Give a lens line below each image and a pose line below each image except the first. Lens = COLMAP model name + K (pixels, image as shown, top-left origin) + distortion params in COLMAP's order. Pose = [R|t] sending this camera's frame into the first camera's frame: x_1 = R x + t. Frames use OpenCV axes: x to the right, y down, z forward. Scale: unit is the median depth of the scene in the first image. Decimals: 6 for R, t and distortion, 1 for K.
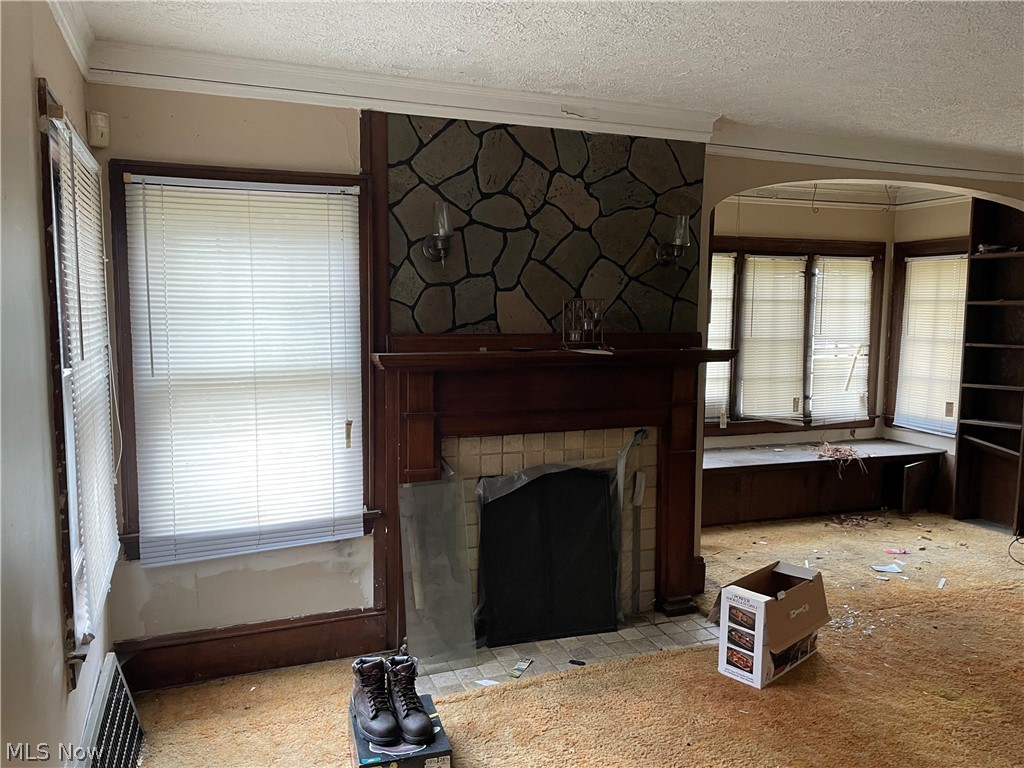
lens RADIAL K [[775.6, 0, 509.7], [0, 775.6, 386.5], [0, 0, 1]] dist [0.112364, -0.135374]
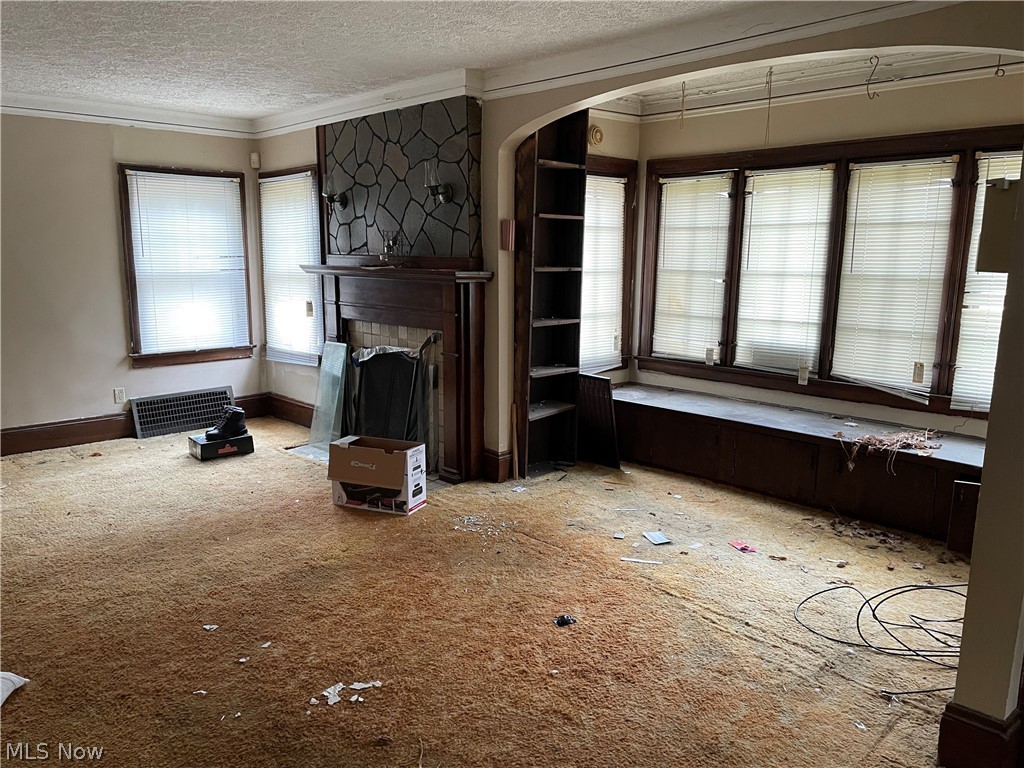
lens RADIAL K [[775.6, 0, 509.7], [0, 775.6, 386.5], [0, 0, 1]] dist [0.112364, -0.135374]
pose [[0.362985, 0.158681, -0.918184, 1.167249], [-0.093300, 0.986630, 0.133625, -0.033209], [0.927112, 0.037163, 0.372937, 0.520165]]
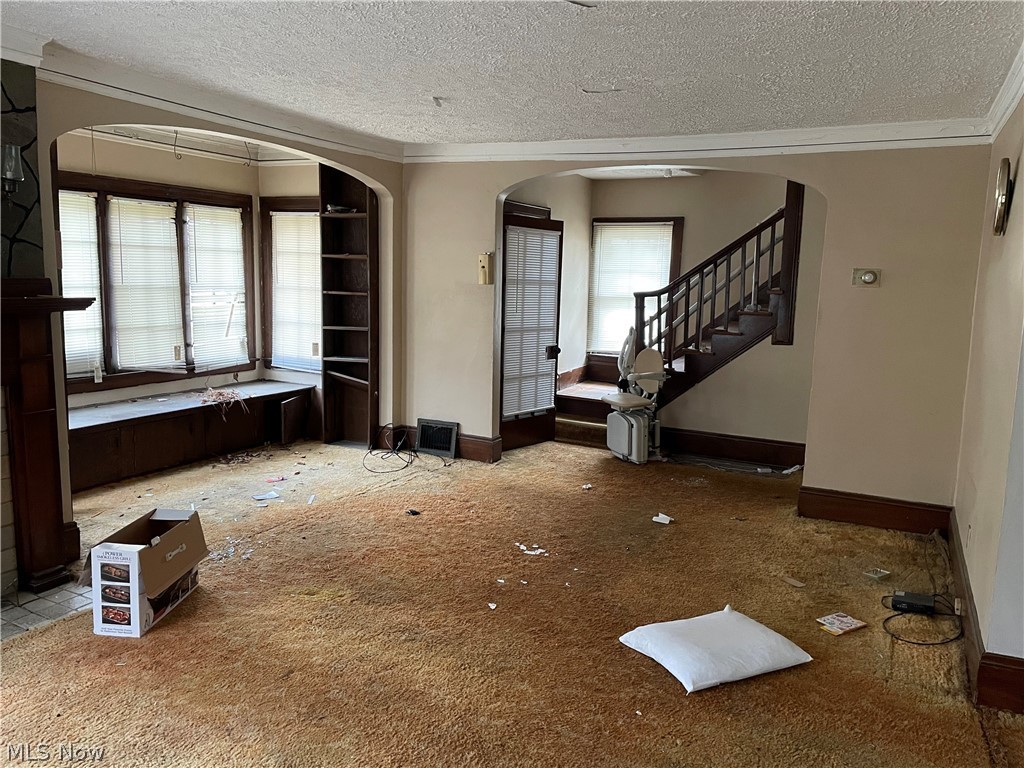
lens RADIAL K [[773.9, 0, 512.8], [0, 773.9, 381.5], [0, 0, 1]] dist [0.104617, -0.122764]
pose [[0.743585, -0.083877, 0.663359, 0.021220], [0.044295, 0.996101, 0.076298, 0.002631], [-0.667172, -0.027351, 0.744401, -0.036236]]
